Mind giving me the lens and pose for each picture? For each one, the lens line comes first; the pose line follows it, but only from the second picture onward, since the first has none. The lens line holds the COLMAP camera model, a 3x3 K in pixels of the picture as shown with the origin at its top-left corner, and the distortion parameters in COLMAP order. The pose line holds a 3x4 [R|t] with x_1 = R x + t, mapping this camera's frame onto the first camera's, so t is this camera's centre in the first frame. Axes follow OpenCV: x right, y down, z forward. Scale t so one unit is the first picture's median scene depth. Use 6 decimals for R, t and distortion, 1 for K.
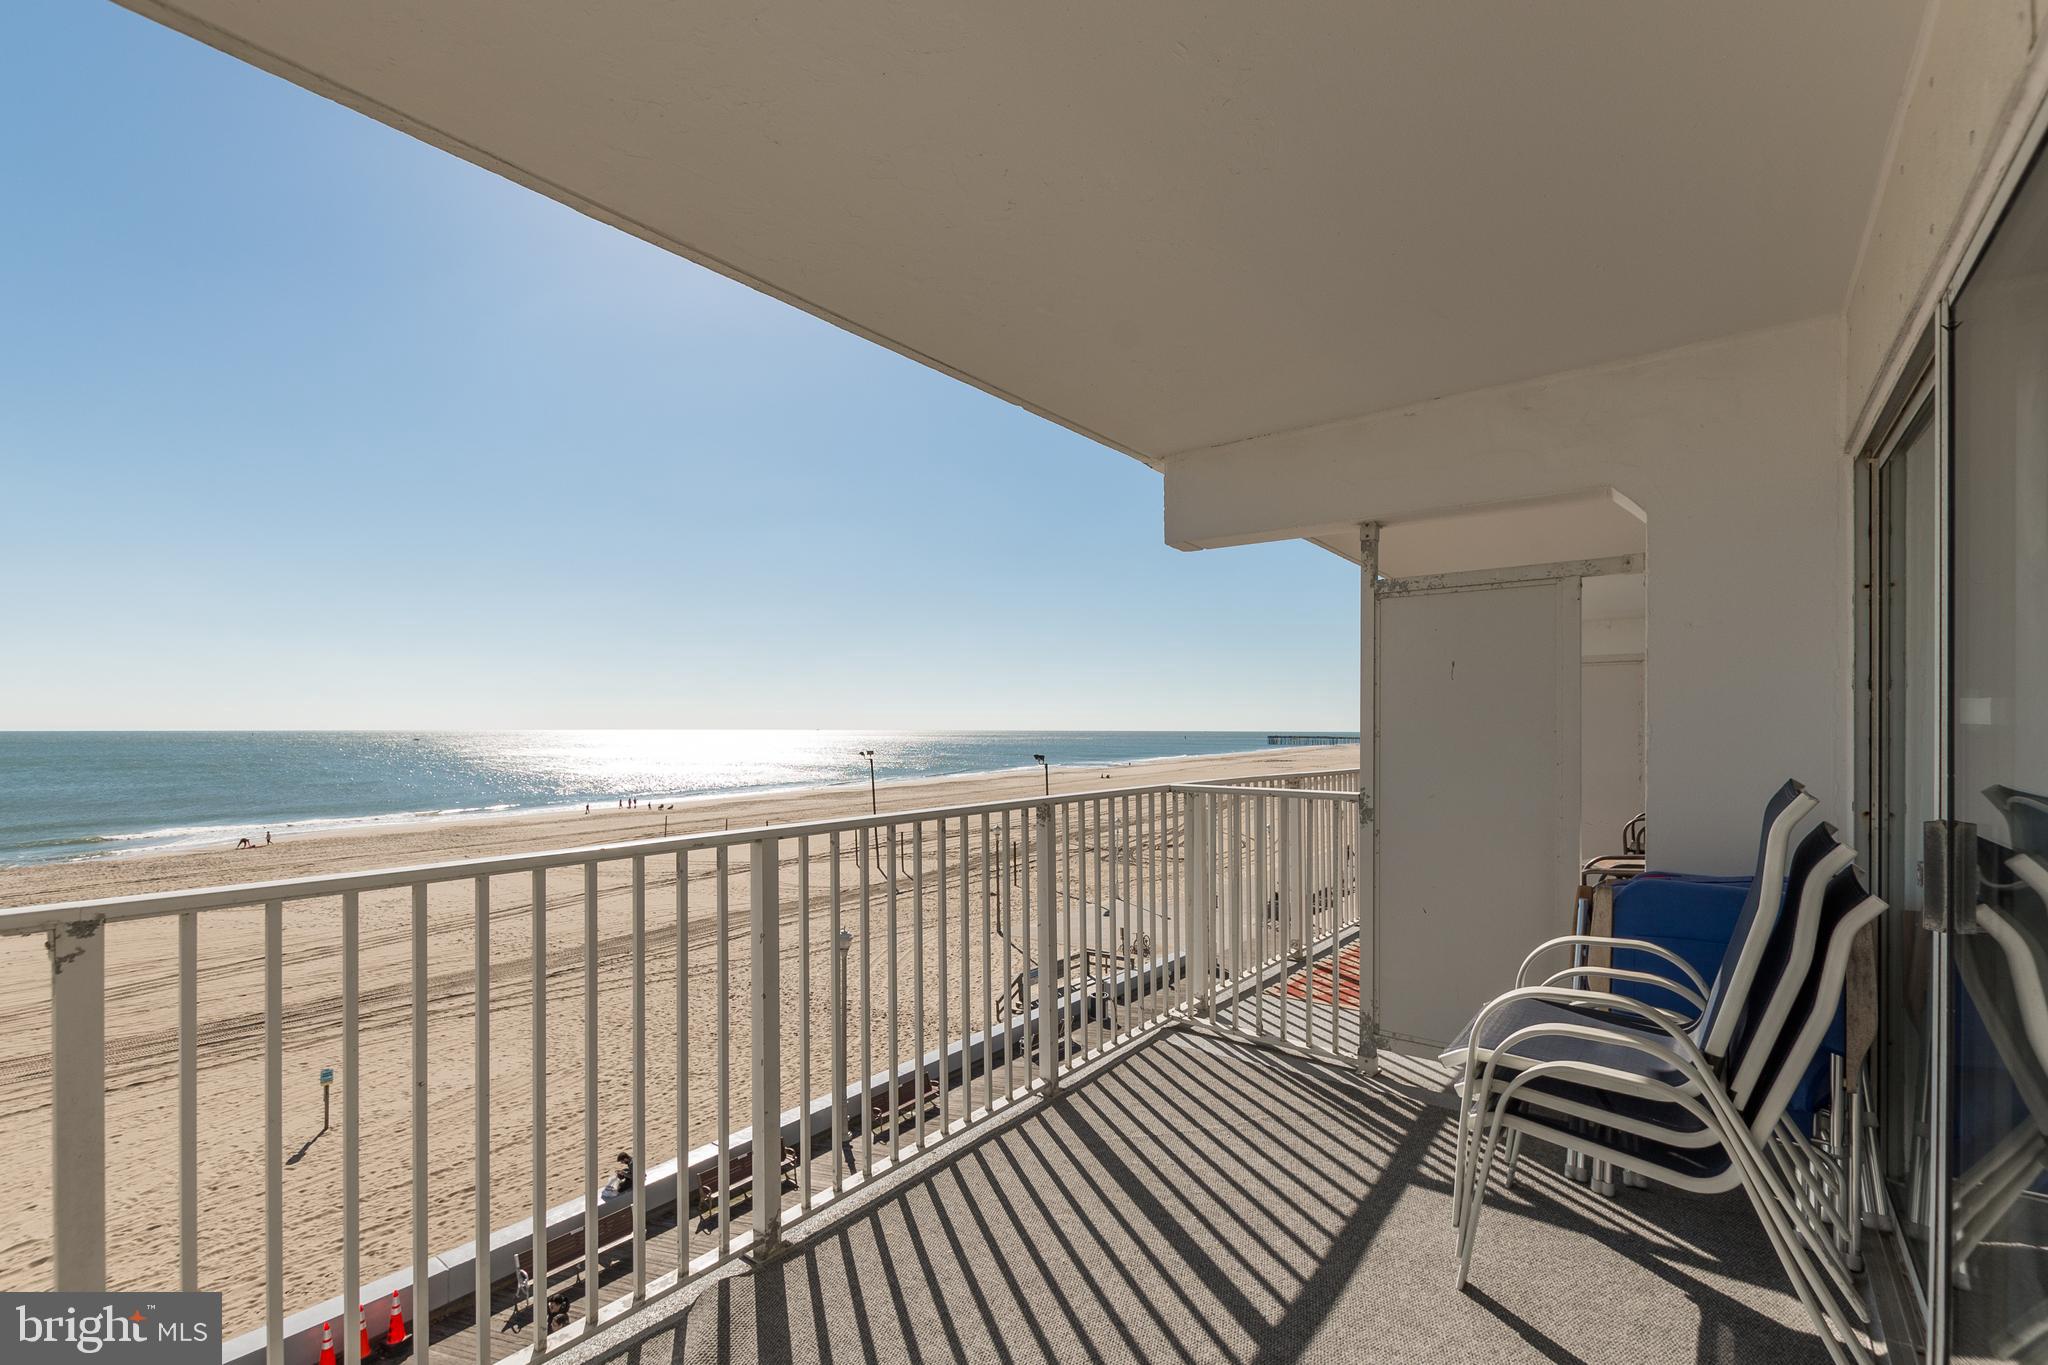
lens RADIAL K [[876.9, 0, 1031.4], [0, 876.9, 729.7], [0, 0, 1]] dist [-0.000001, -0.002935]
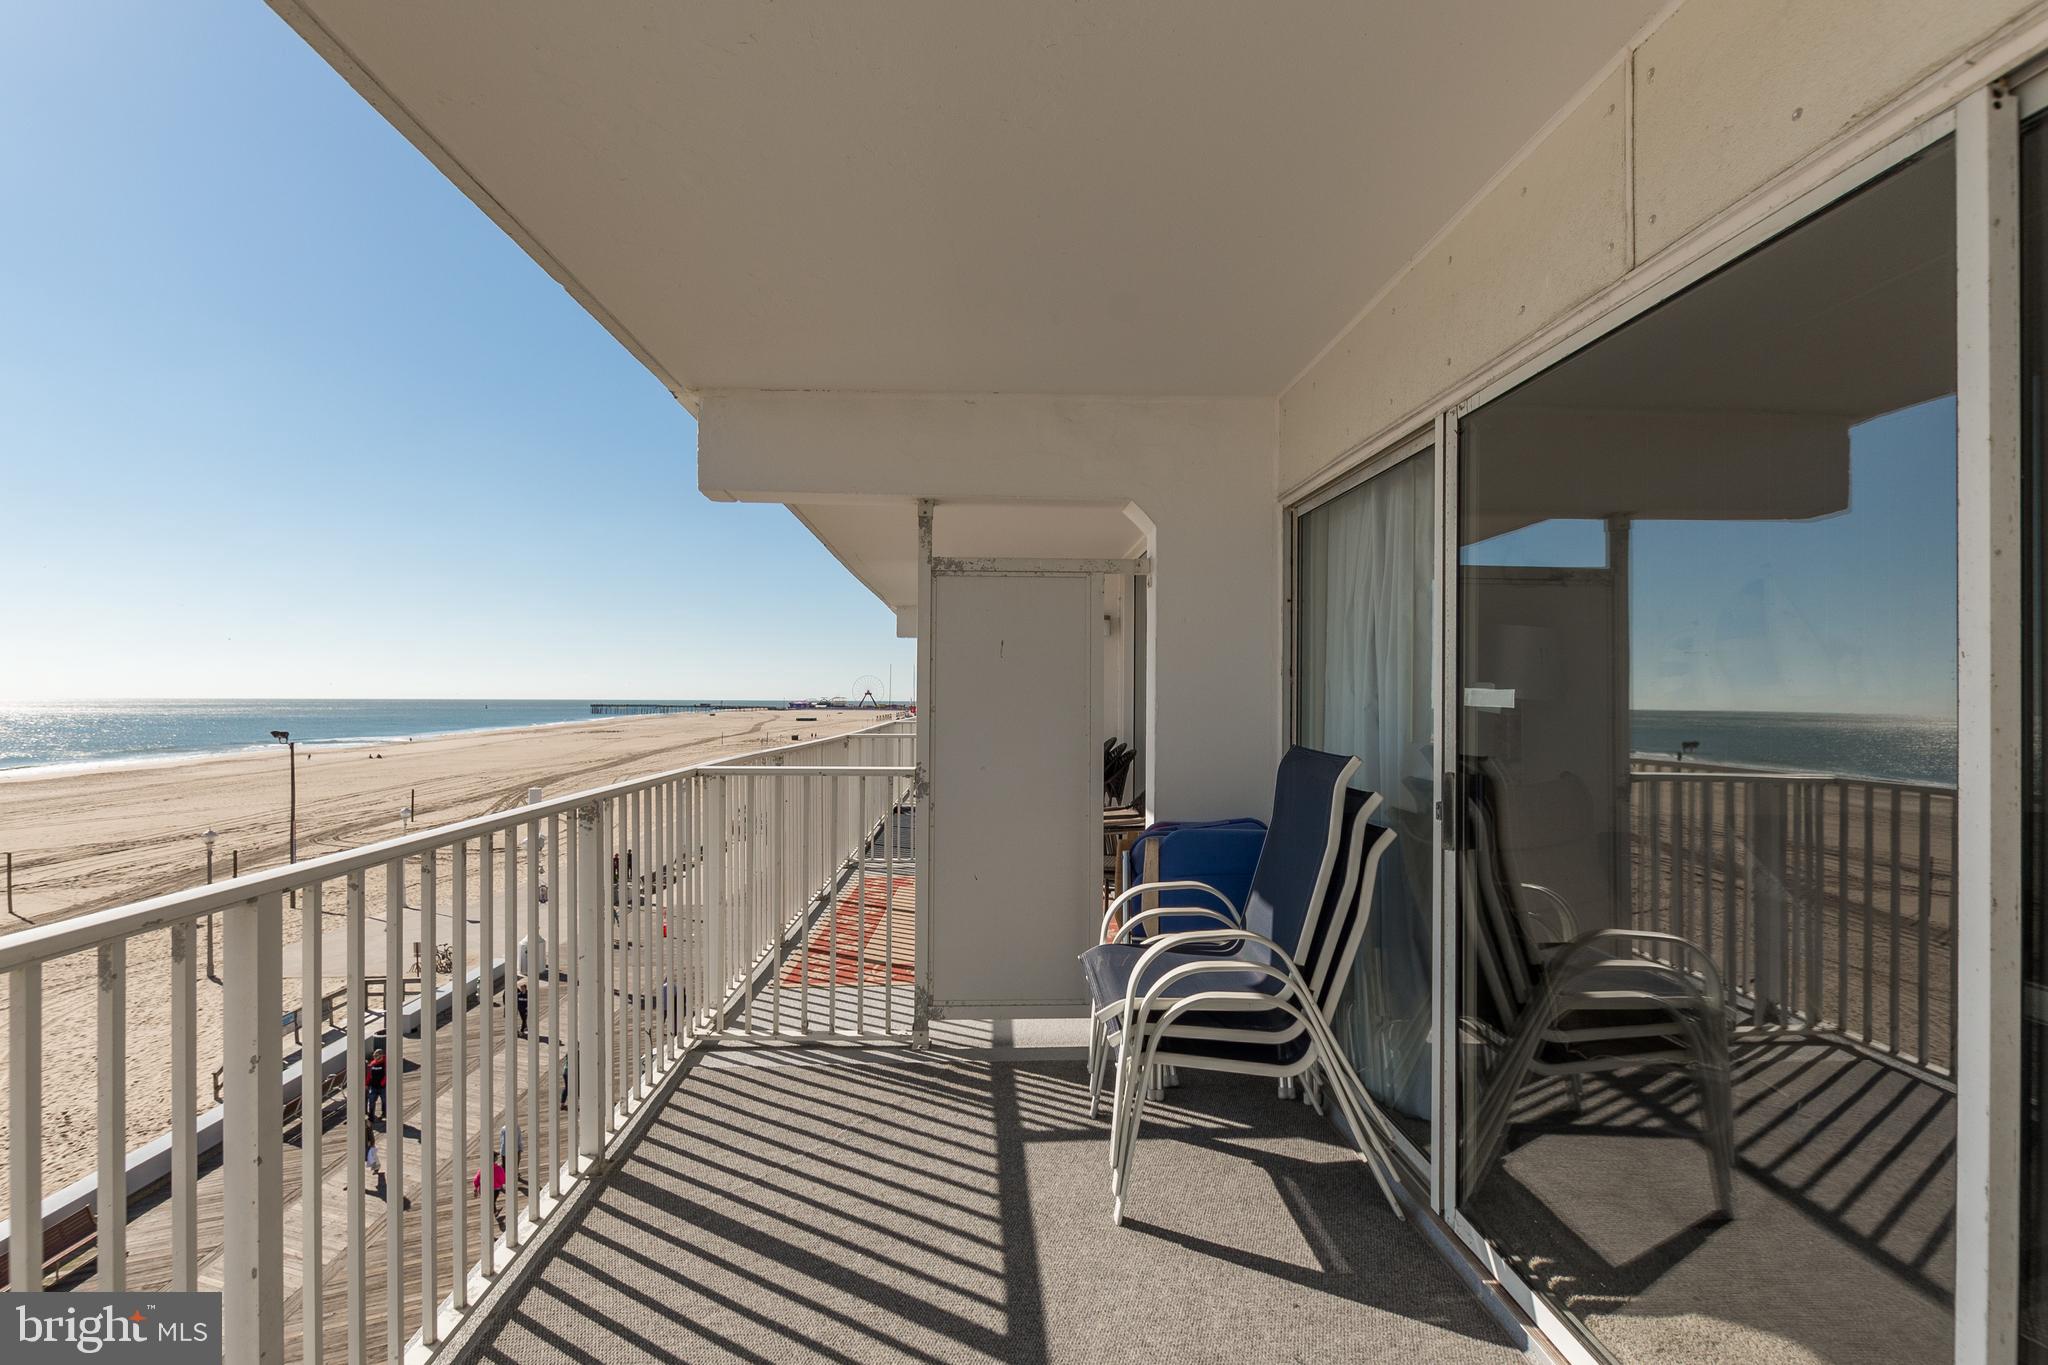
lens RADIAL K [[904.1, 0, 1014.4], [0, 904.1, 697.2], [0, 0, 1]] dist [0.001730, 0.000095]
pose [[0.771500, 0.002605, 0.636223, -0.206320], [-0.001748, 0.999997, -0.001975, -0.007172], [-0.636226, 0.000412, 0.771502, 0.138970]]
